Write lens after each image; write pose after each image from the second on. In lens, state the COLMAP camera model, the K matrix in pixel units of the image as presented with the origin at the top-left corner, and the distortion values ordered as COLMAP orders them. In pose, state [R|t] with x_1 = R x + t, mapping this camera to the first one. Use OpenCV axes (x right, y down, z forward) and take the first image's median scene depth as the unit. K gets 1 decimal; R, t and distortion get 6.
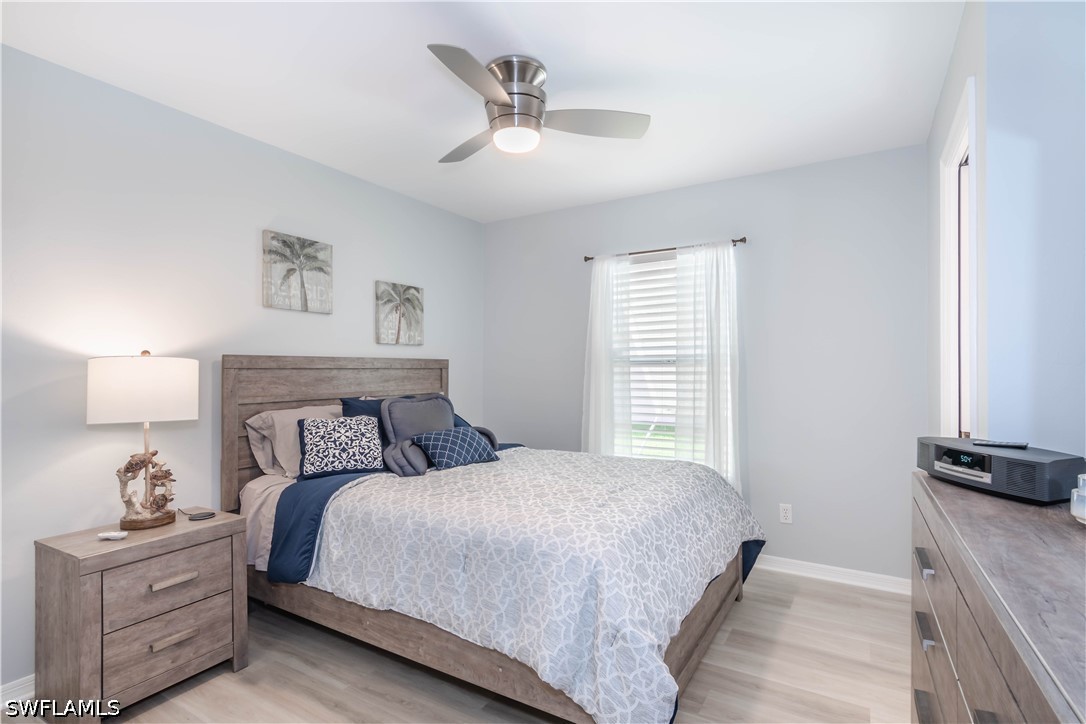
lens RADIAL K [[523.5, 0, 547.5], [0, 523.5, 366.7], [0, 0, 1]] dist [0.002533, -0.001519]
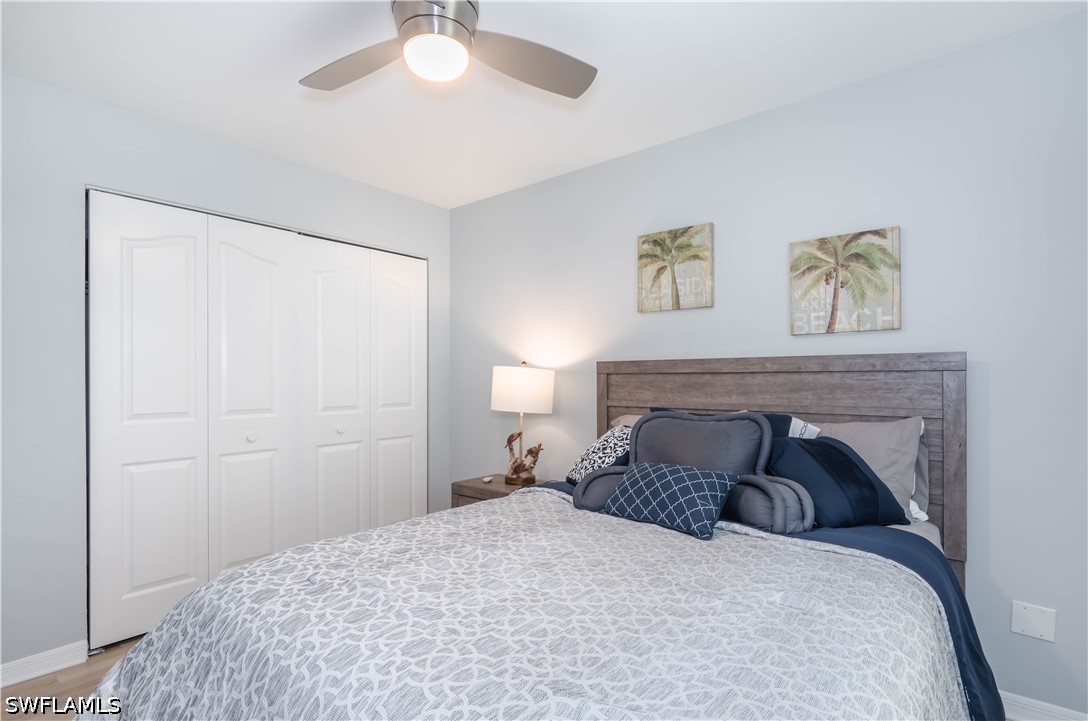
lens RADIAL K [[524.5, 0, 533.7], [0, 524.5, 371.5], [0, 0, 1]] dist [0.002533, -0.001519]
pose [[-0.128465, -0.010263, -0.991661, 0.449378], [0.010947, 0.999871, -0.011766, 0.008055], [0.991654, -0.012367, -0.128336, 0.850795]]
